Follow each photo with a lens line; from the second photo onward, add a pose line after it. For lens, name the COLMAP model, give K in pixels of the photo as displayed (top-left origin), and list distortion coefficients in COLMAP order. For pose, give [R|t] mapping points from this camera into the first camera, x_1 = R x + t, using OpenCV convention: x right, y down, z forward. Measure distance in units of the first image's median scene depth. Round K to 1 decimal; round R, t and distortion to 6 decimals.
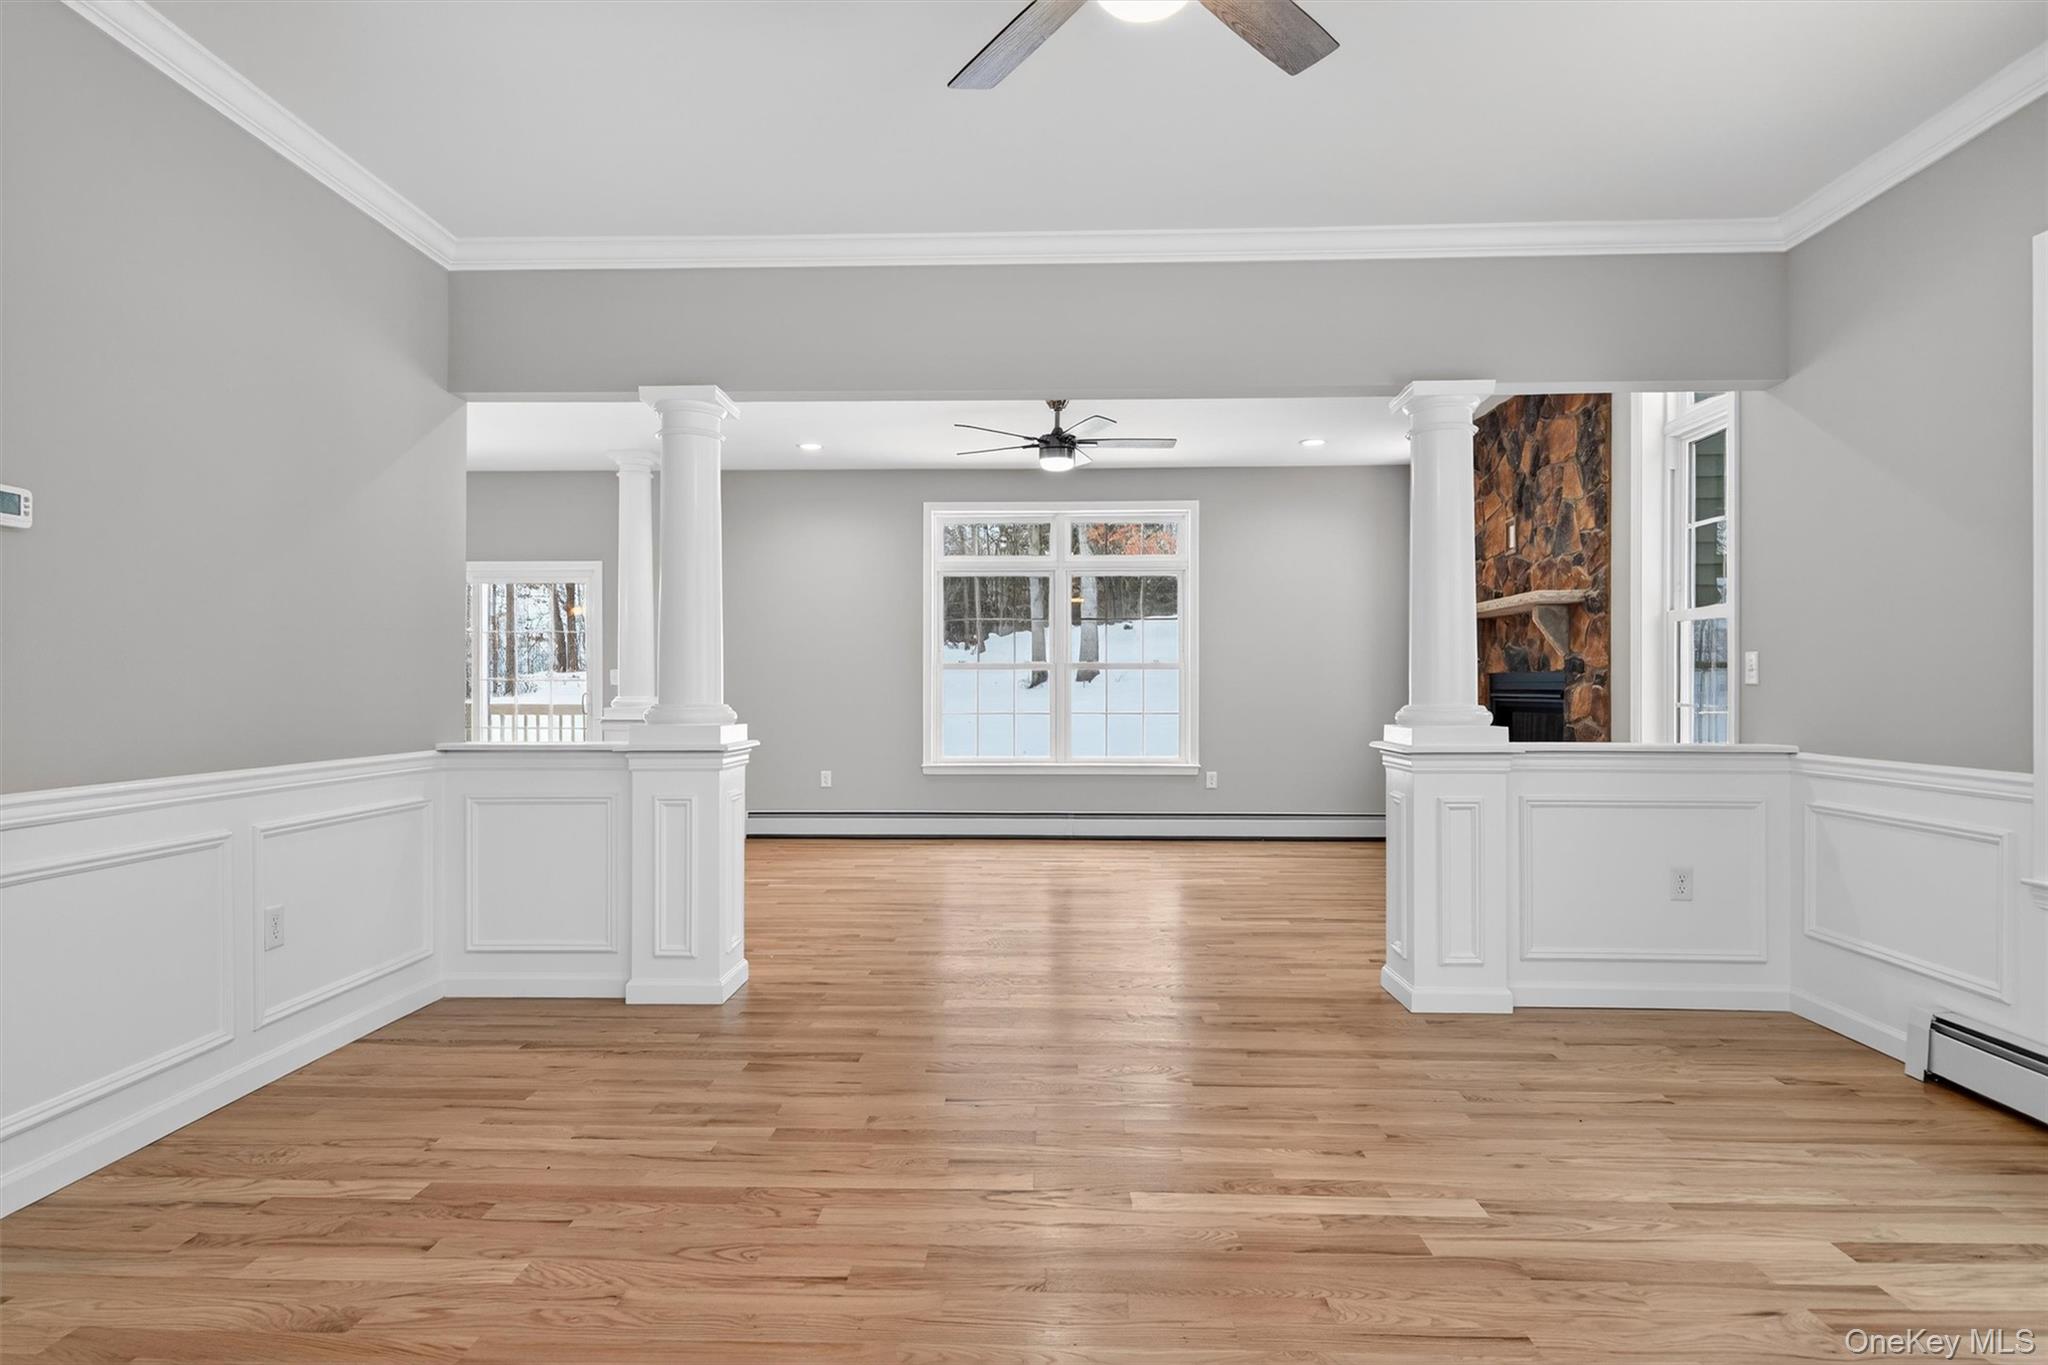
lens RADIAL K [[1096.9, 0, 1024.0], [0, 1096.9, 682.5], [0, 0, 1]] dist [-0.001689, 0.000504]
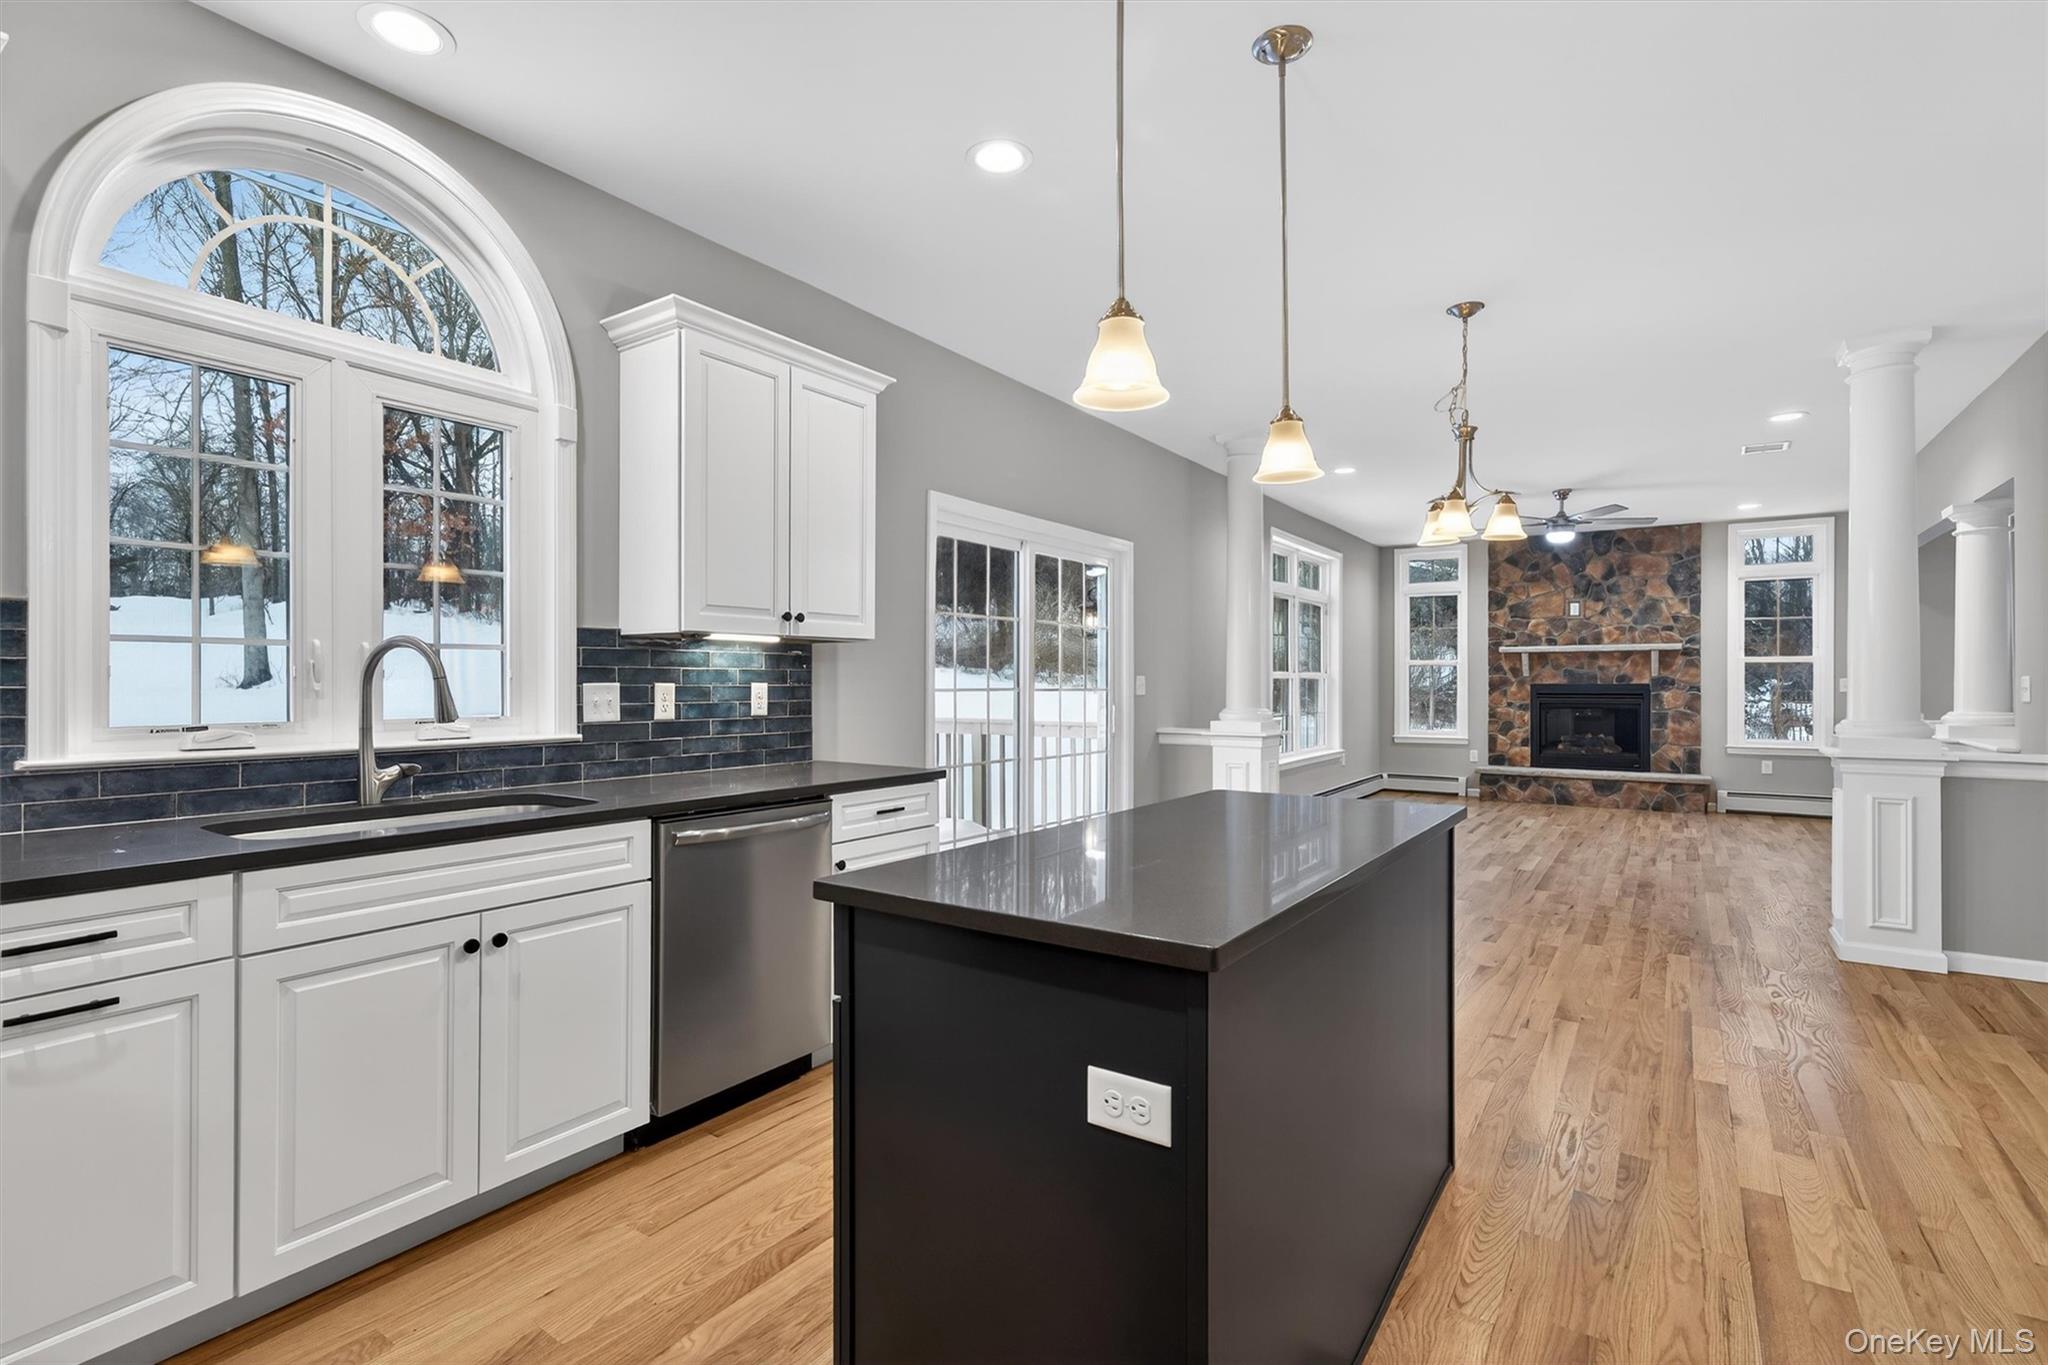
lens RADIAL K [[950.2, 0, 1019.9], [0, 950.2, 680.3], [0, 0, 1]] dist [0.004685, 0.000569]
pose [[0.539933, 0.001348, 0.841707, -2.200455], [-0.003030, 0.999995, 0.000342, -0.020484], [-0.841703, -0.002735, 0.539934, 1.466909]]
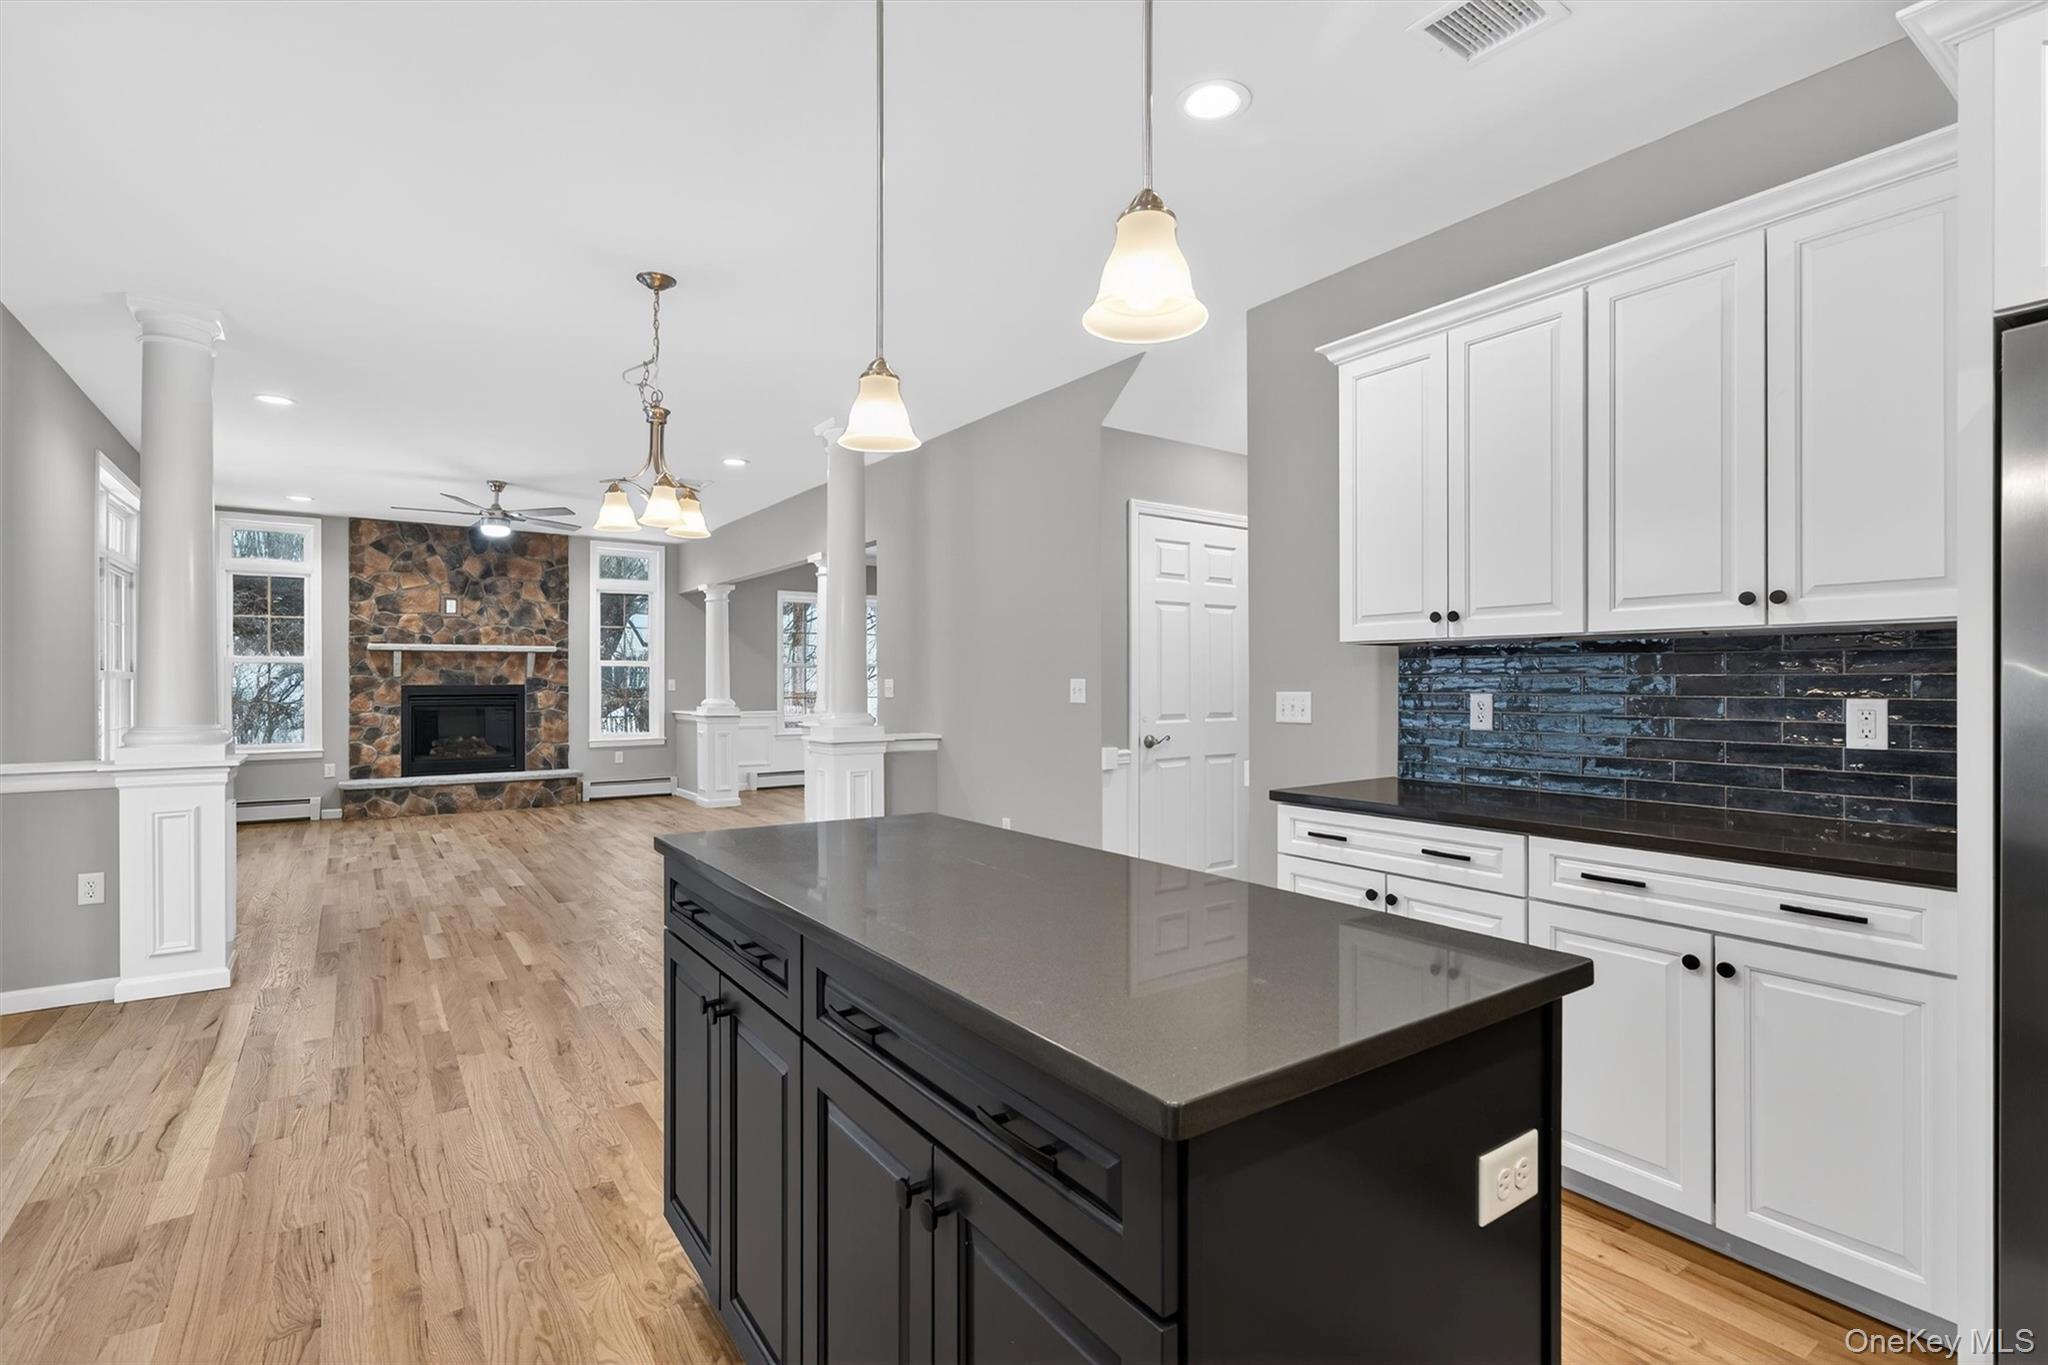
lens RADIAL K [[950.2, 0, 1019.9], [0, 950.2, 680.3], [0, 0, 1]] dist [0.004685, 0.000569]
pose [[-0.602734, 0.000308, 0.797942, -2.053498], [-0.002487, 0.999994, -0.002265, -0.024559], [-0.797938, -0.003349, -0.602730, 1.891624]]
